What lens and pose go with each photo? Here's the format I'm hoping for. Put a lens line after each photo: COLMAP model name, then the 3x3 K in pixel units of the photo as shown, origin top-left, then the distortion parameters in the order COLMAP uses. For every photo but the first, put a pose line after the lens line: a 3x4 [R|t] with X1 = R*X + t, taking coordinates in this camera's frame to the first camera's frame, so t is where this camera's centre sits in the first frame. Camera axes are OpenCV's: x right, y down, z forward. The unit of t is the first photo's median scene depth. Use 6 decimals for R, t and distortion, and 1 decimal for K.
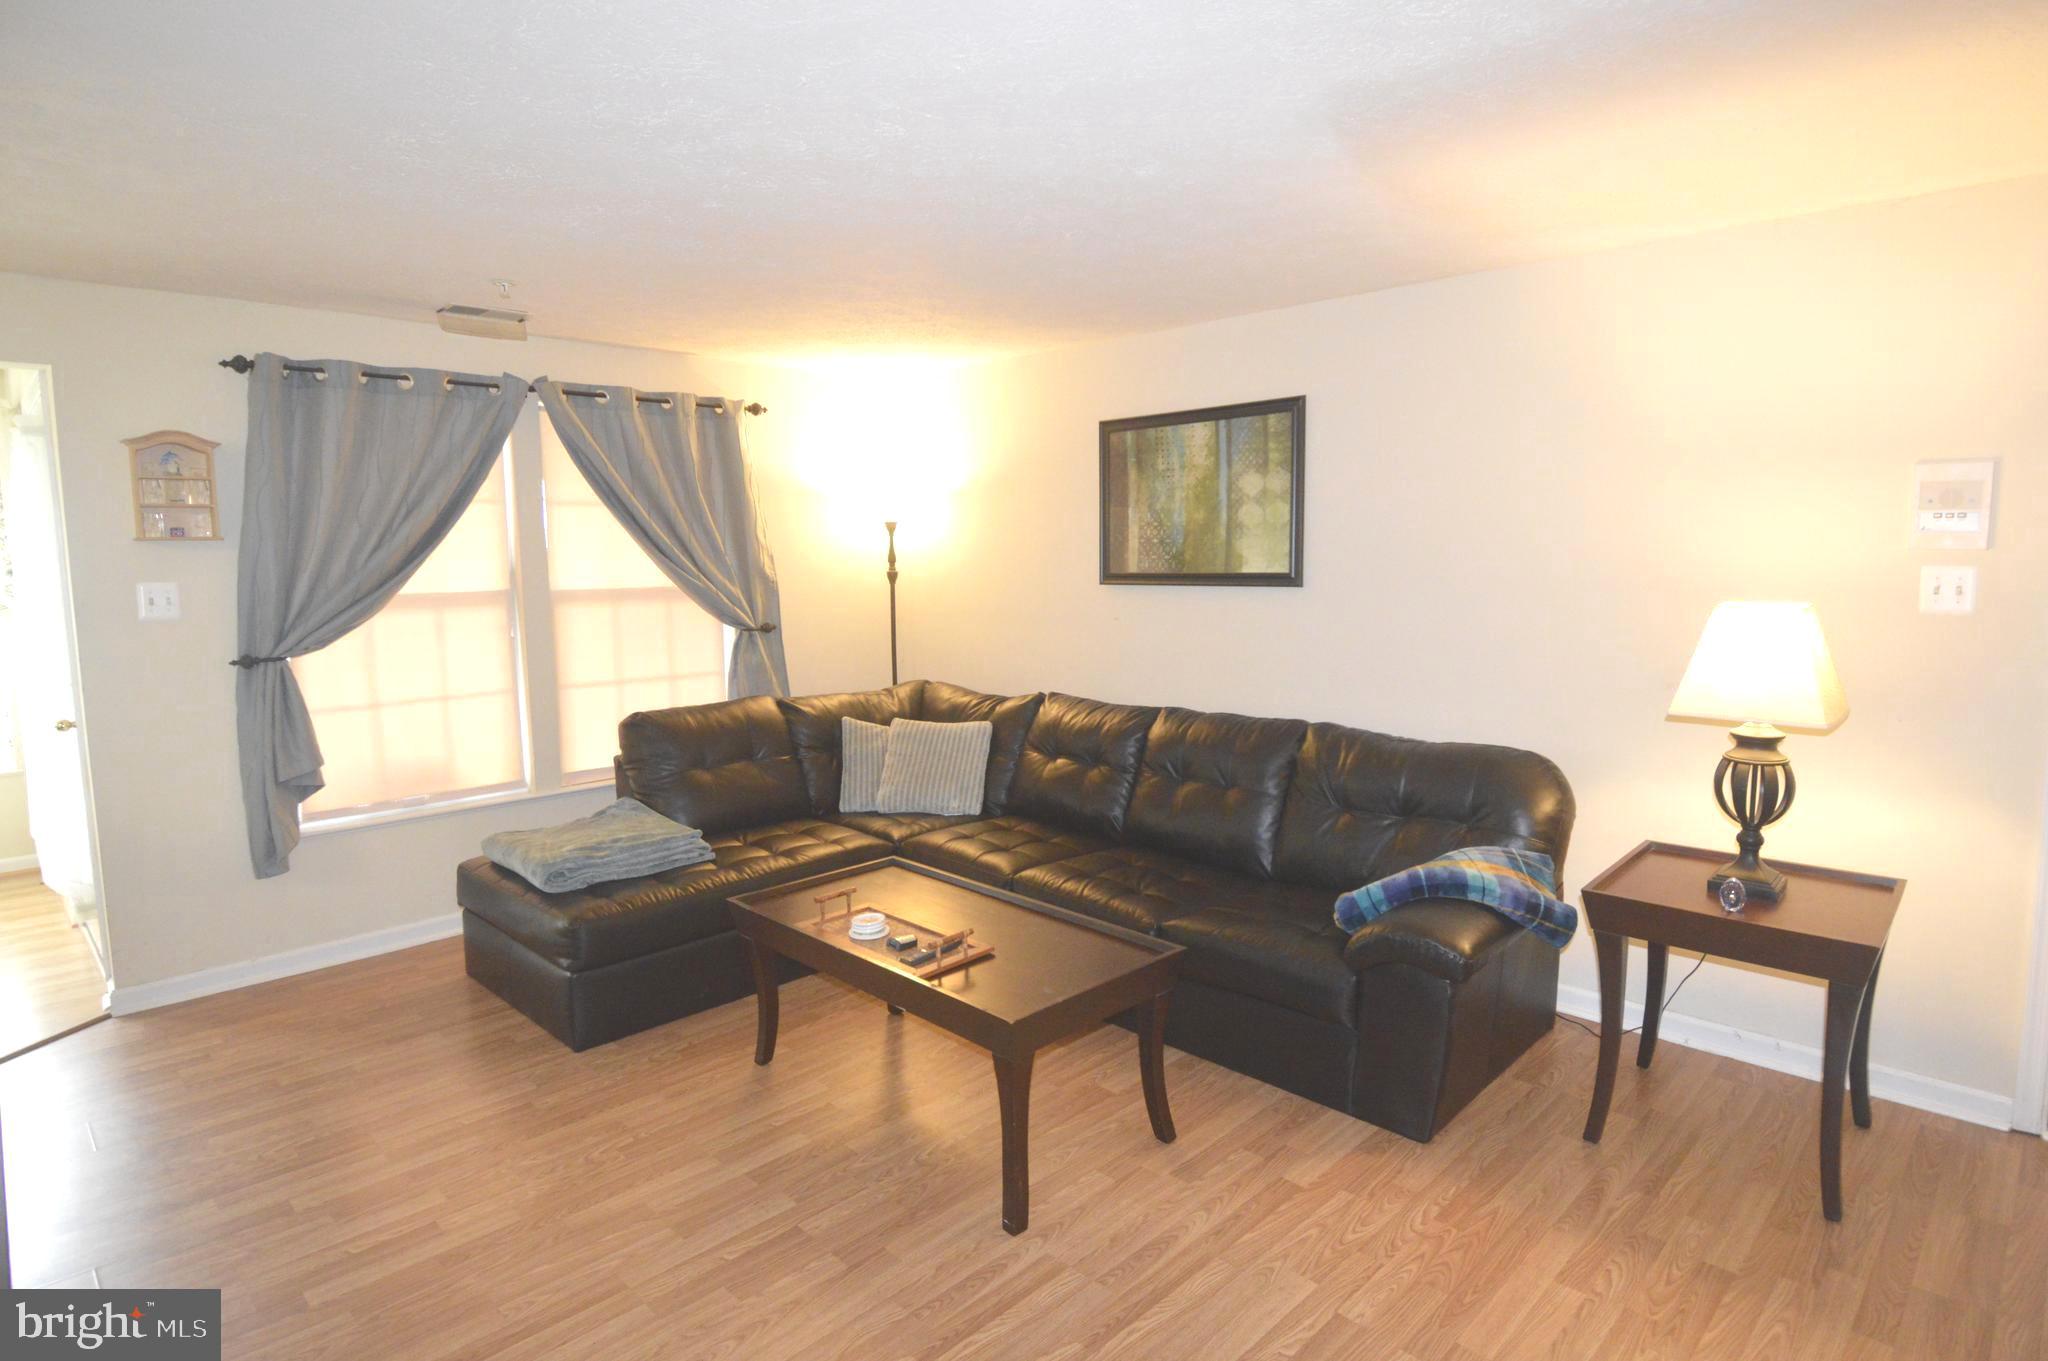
lens RADIAL K [[1090.0, 0, 1052.2], [0, 1090.0, 666.2], [0, 0, 1]] dist [0.018203, -0.031560]
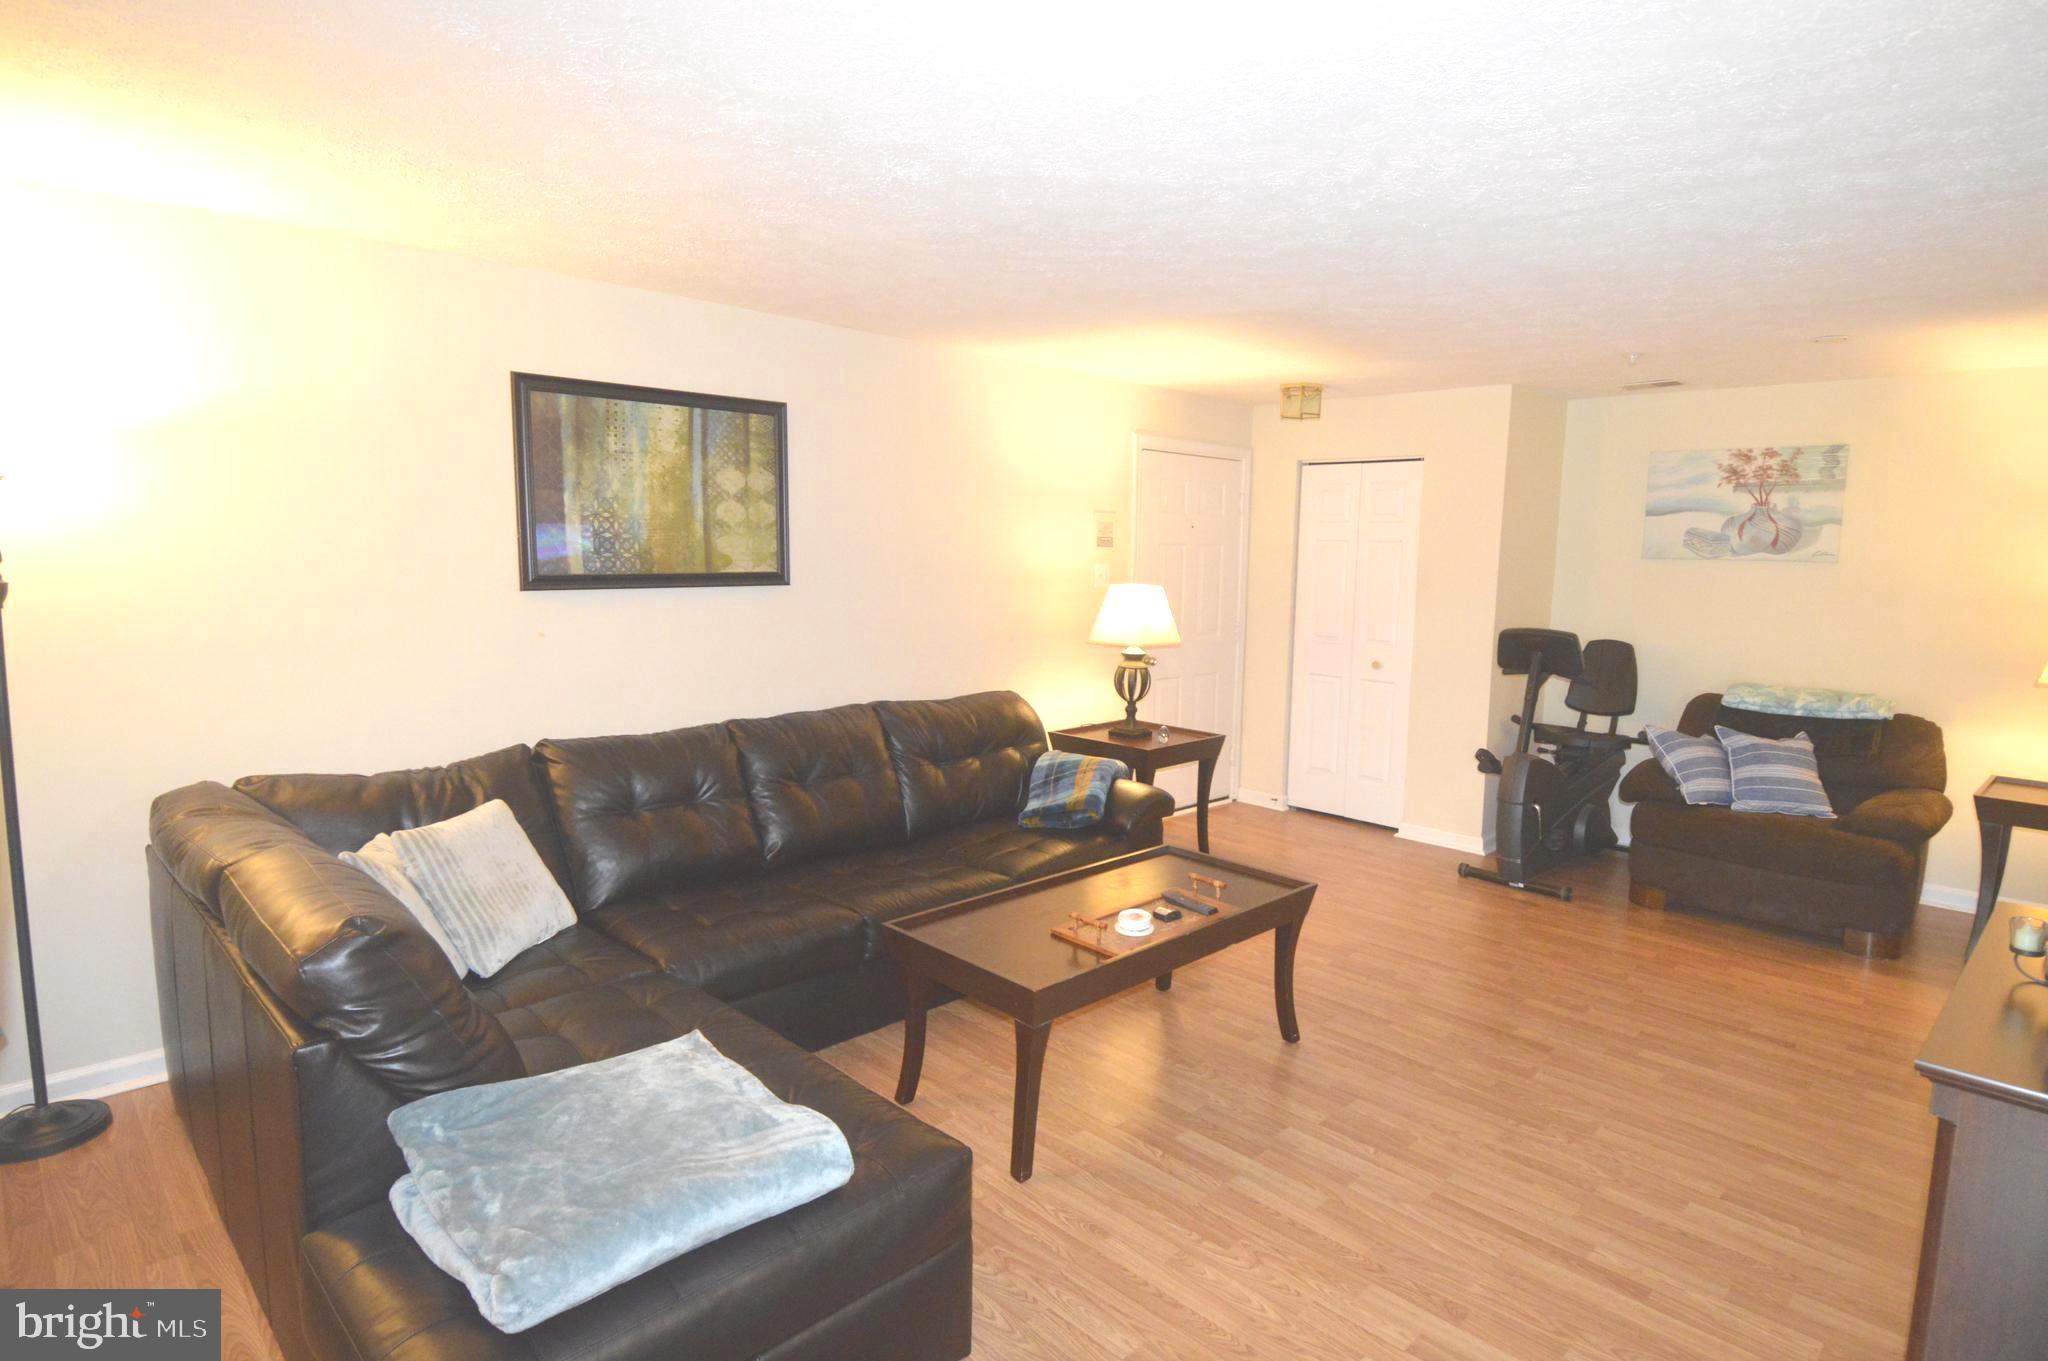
lens RADIAL K [[1087.0, 0, 1050.8], [0, 1087.0, 666.6], [0, 0, 1]] dist [0.018656, -0.028411]
pose [[0.014638, -0.099396, 0.994940, -0.797559], [0.090096, 0.991130, 0.097690, -0.072315], [-0.995826, 0.088210, 0.023464, 0.710120]]
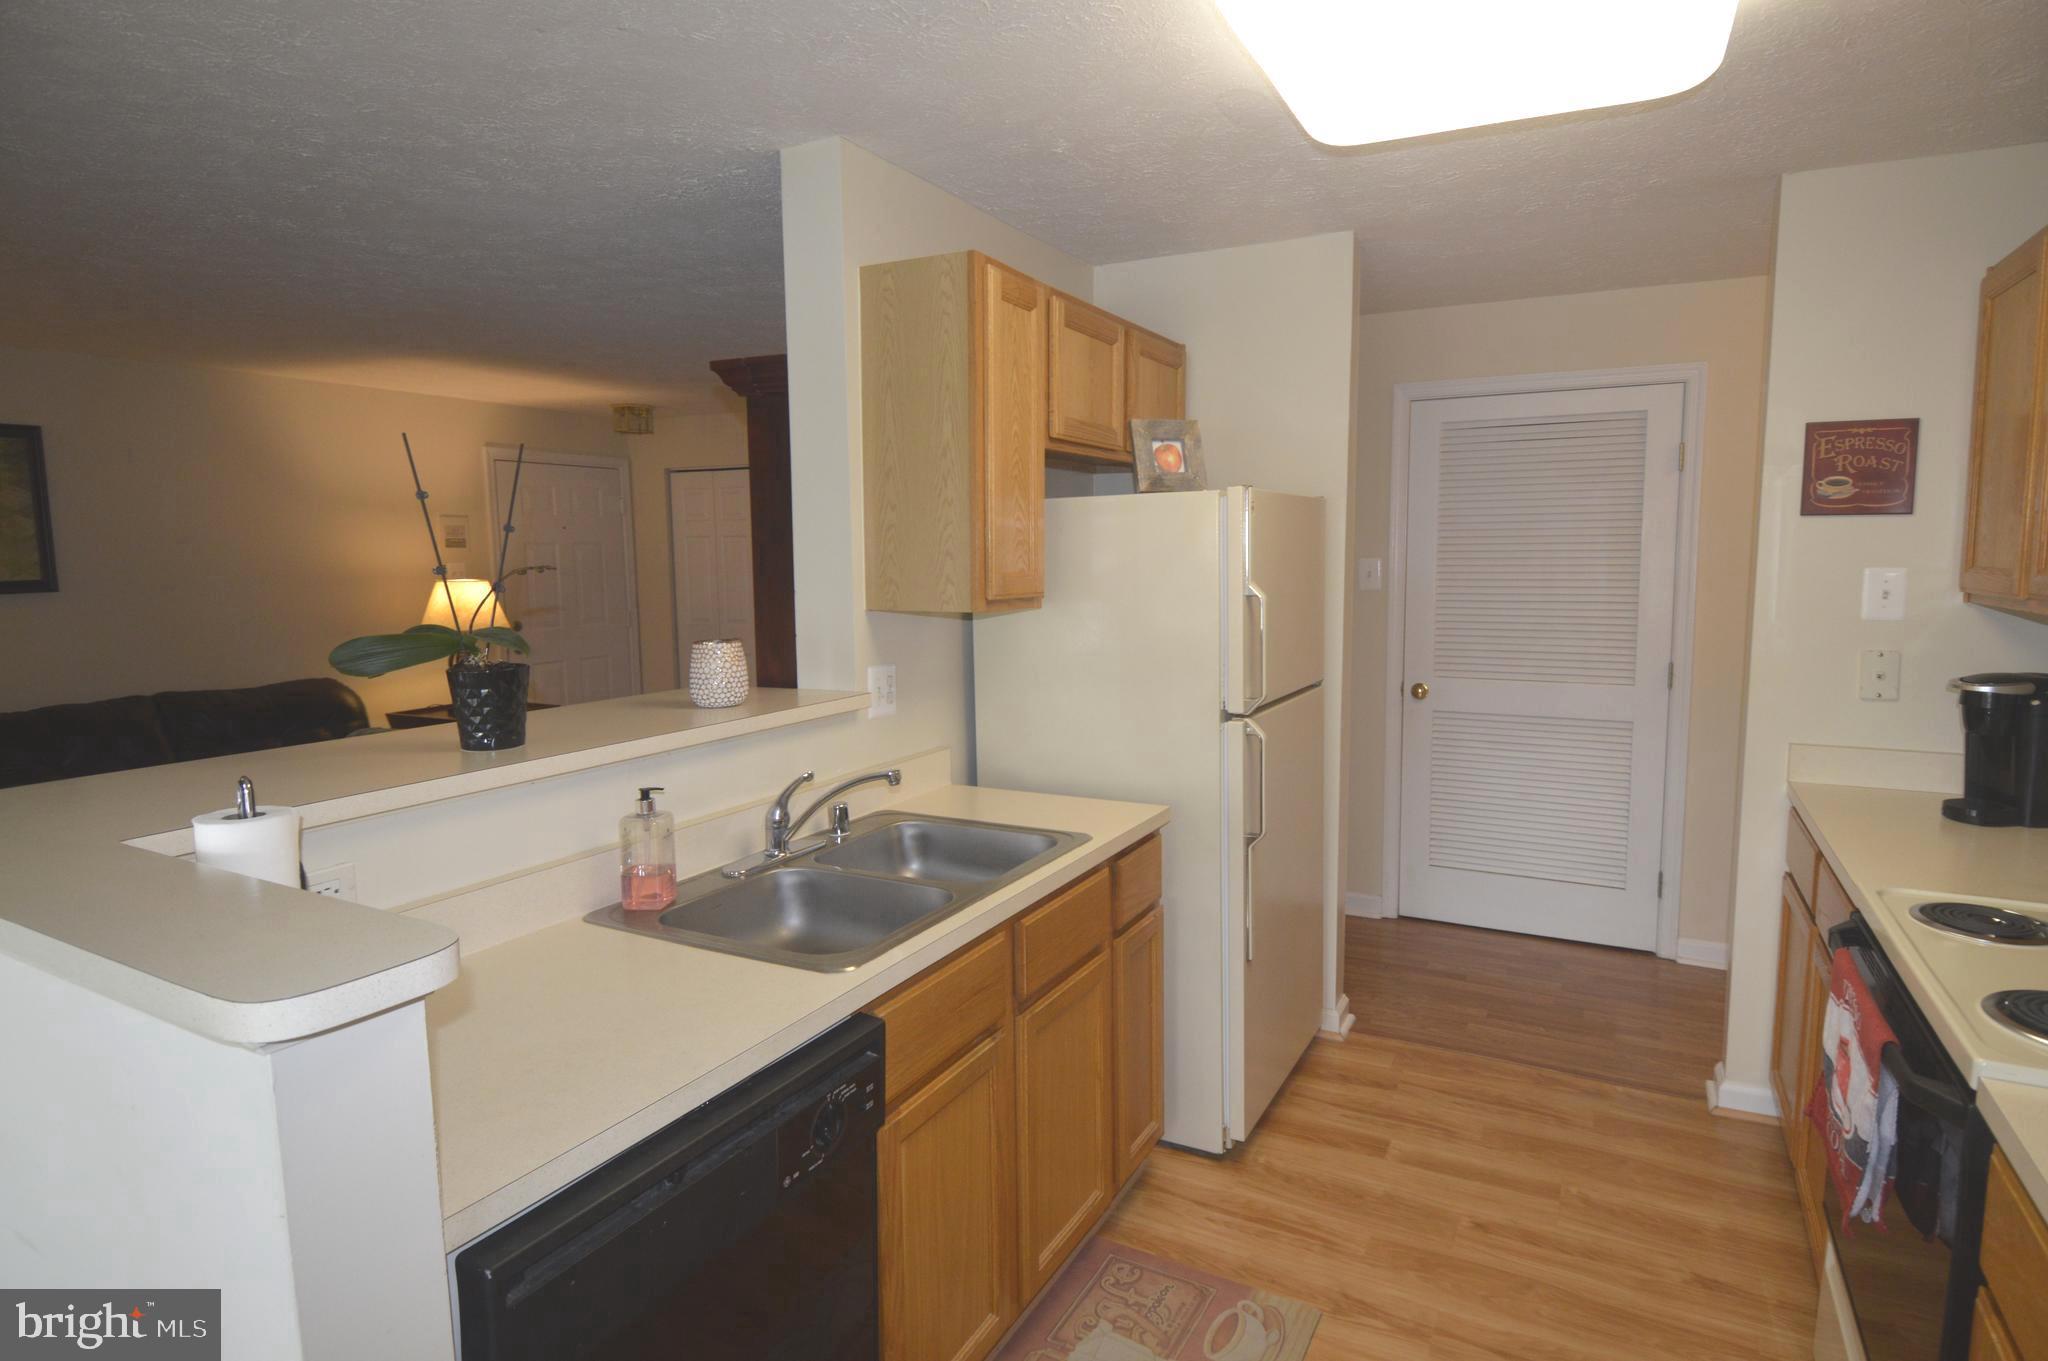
lens RADIAL K [[1087.0, 0, 1050.8], [0, 1087.0, 666.6], [0, 0, 1]] dist [0.018656, -0.028411]
pose [[-0.288630, -0.092494, 0.952963, -1.144581], [0.116834, 0.984482, 0.130939, -0.020494], [-0.950286, 0.149131, -0.273344, 0.315429]]
